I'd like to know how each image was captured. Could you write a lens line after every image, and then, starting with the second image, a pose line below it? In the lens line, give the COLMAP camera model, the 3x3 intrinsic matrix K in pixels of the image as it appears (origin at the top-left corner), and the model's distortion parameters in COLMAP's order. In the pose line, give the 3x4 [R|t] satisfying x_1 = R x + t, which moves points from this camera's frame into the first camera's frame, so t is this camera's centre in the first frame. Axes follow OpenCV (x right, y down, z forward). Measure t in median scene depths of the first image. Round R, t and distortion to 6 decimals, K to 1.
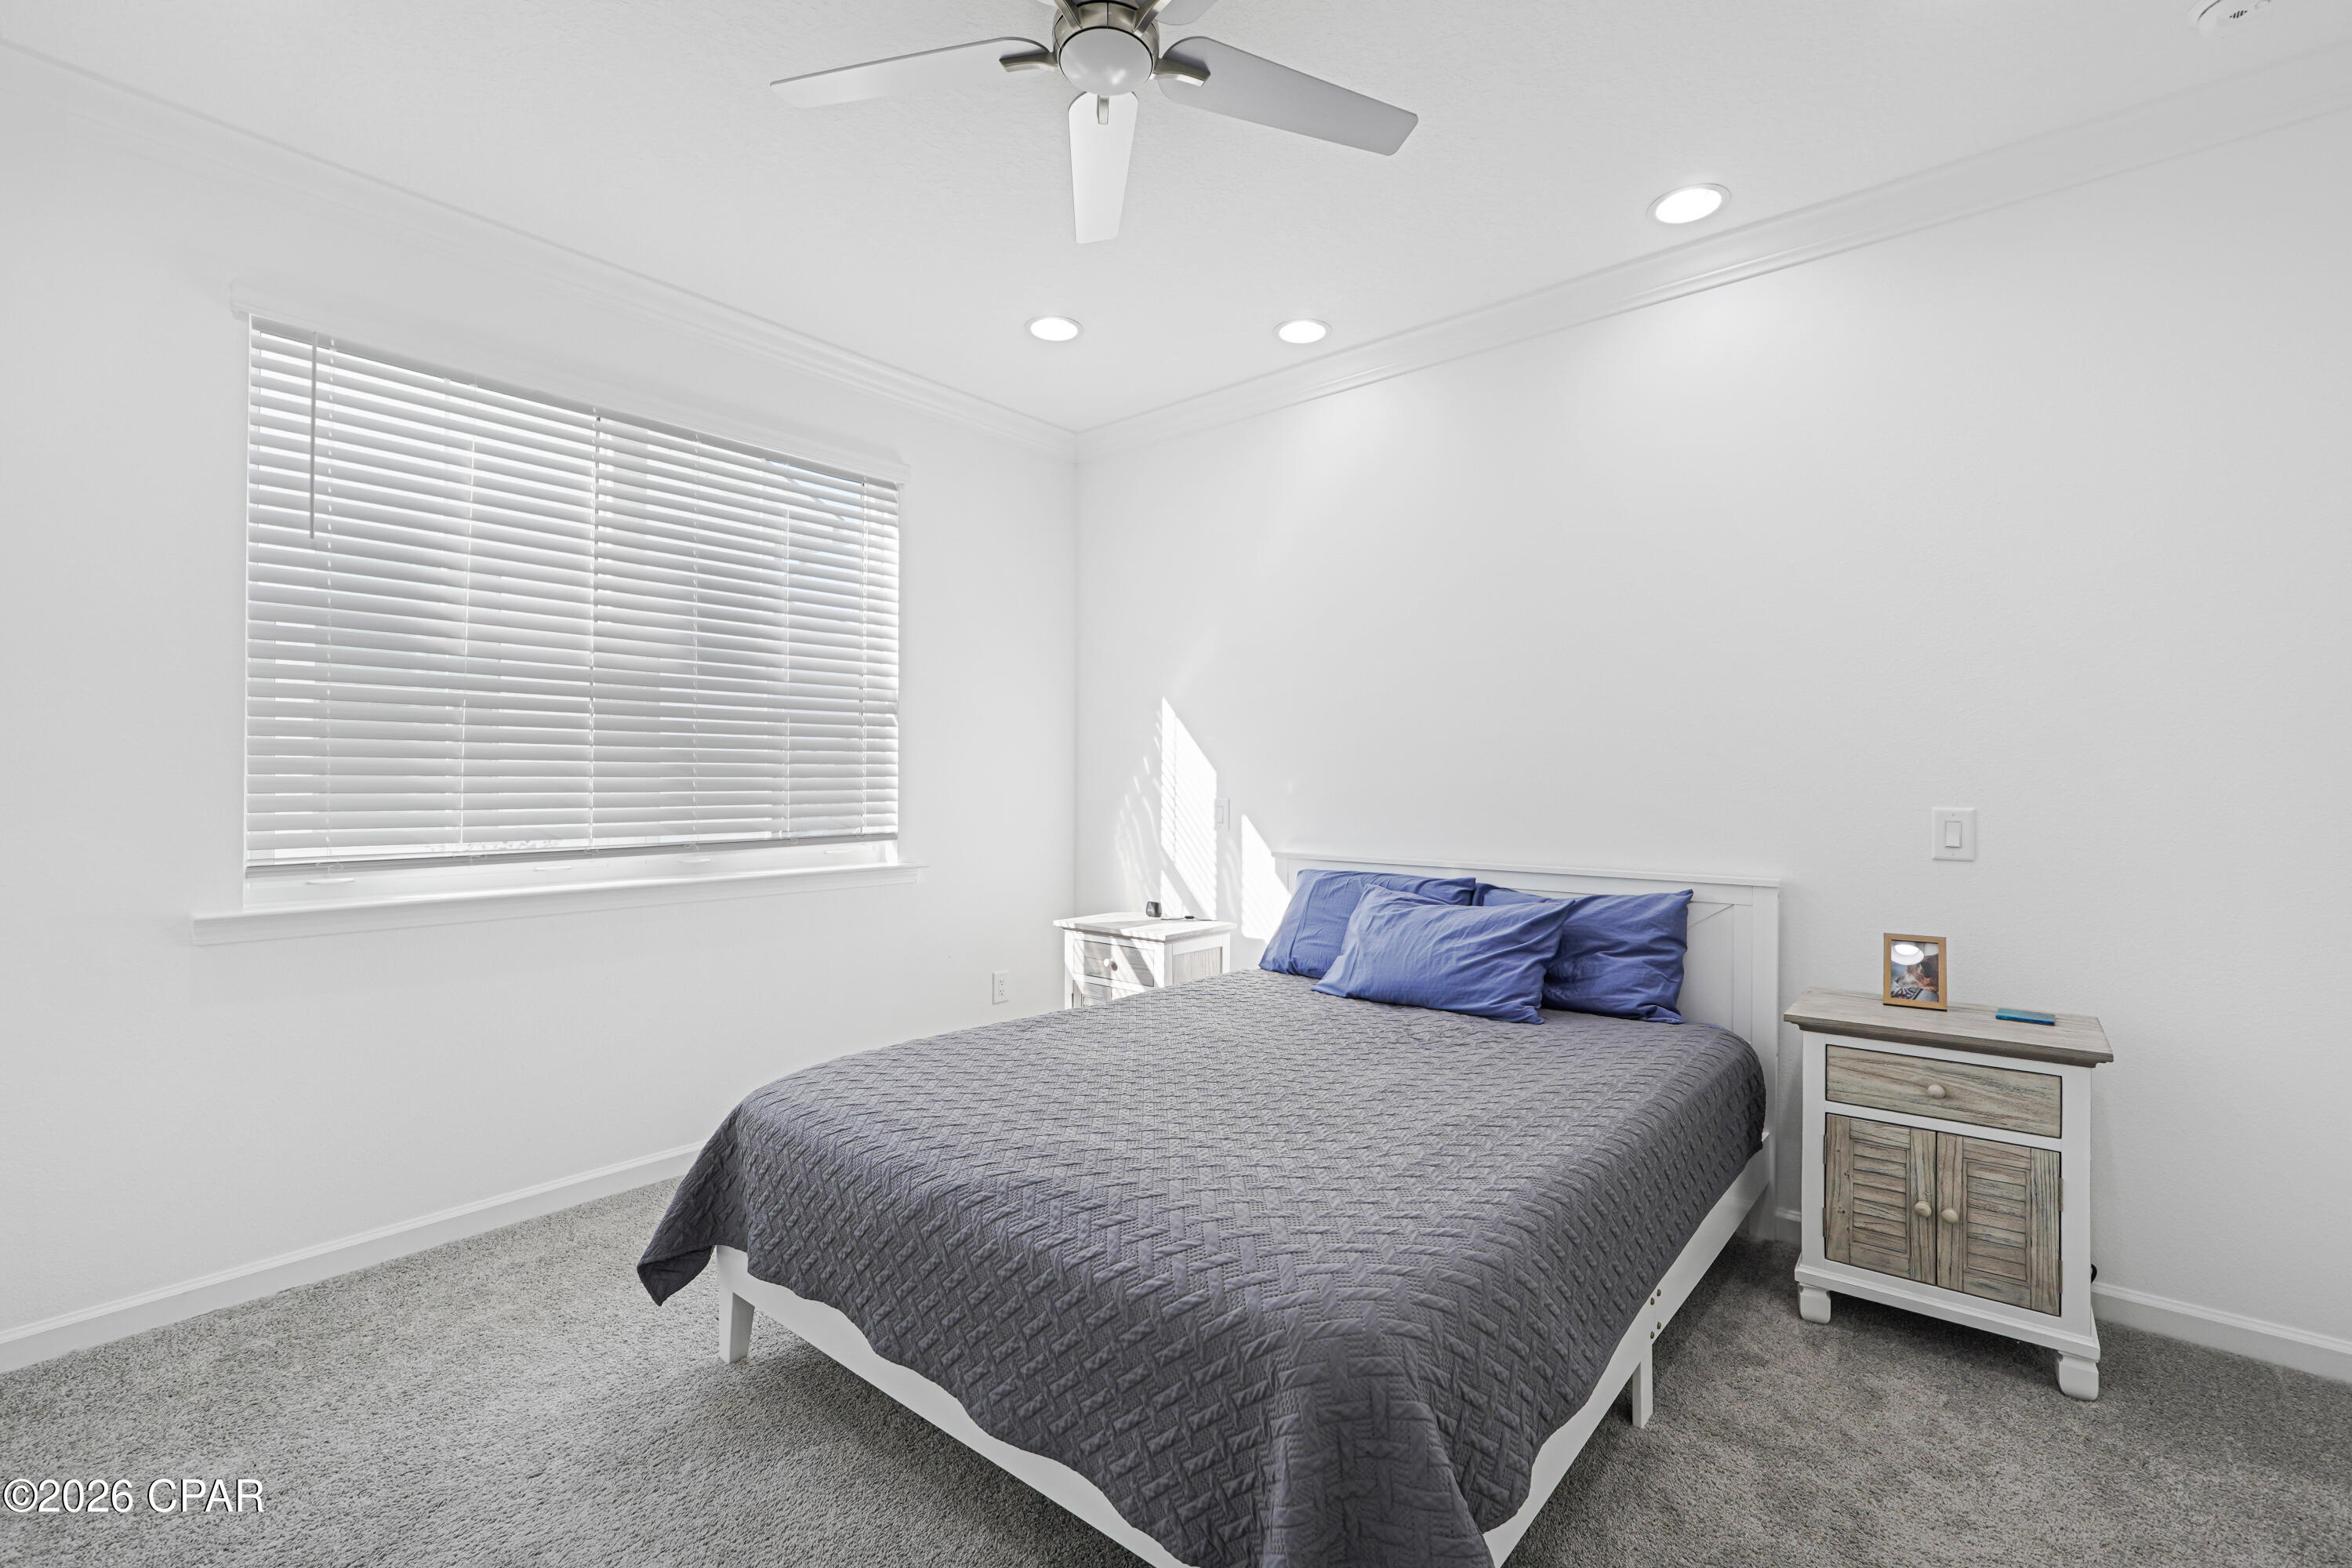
lens RADIAL K [[988.2, 0, 1179.3], [0, 988.2, 769.8], [0, 0, 1]] dist [-0.004126, -0.000603]
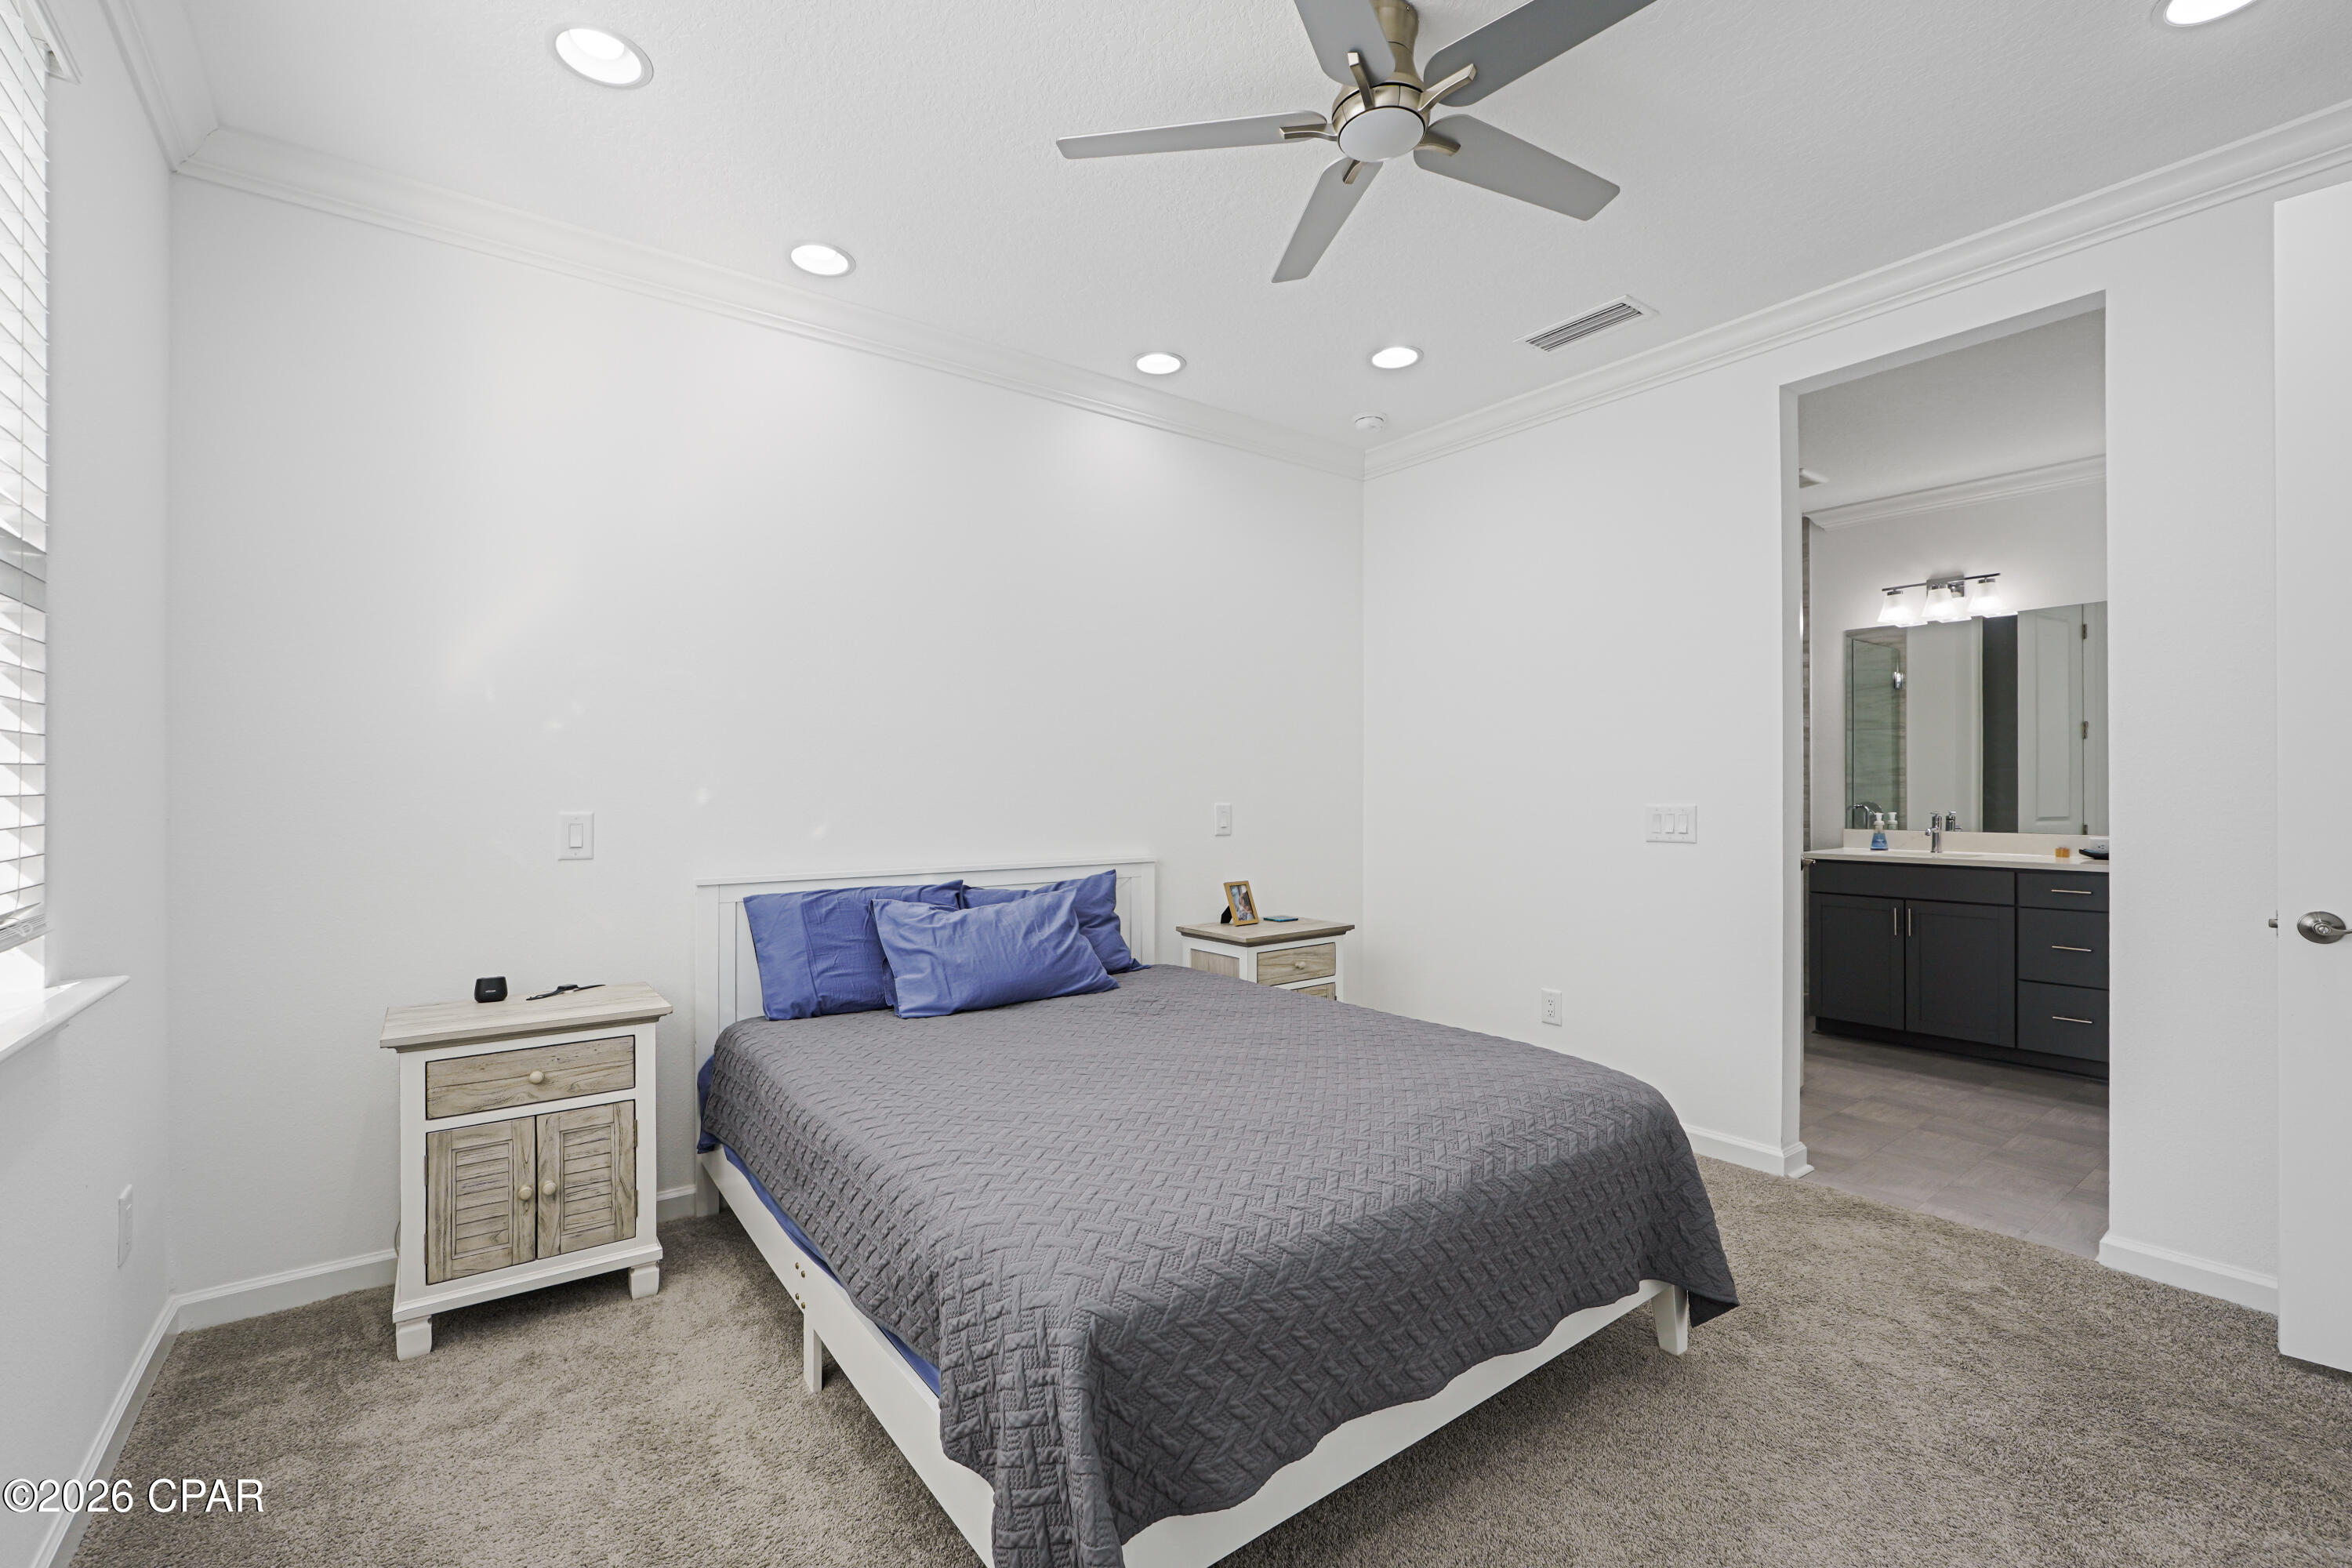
lens RADIAL K [[988.2, 0, 1164.5], [0, 988.2, 791.9], [0, 0, 1]] dist [-0.004126, -0.000603]
pose [[0.257807, -0.004243, 0.966187, -0.106735], [-0.011788, 0.999902, 0.007537, 0.000794], [-0.966125, -0.013333, 0.257731, 0.084145]]
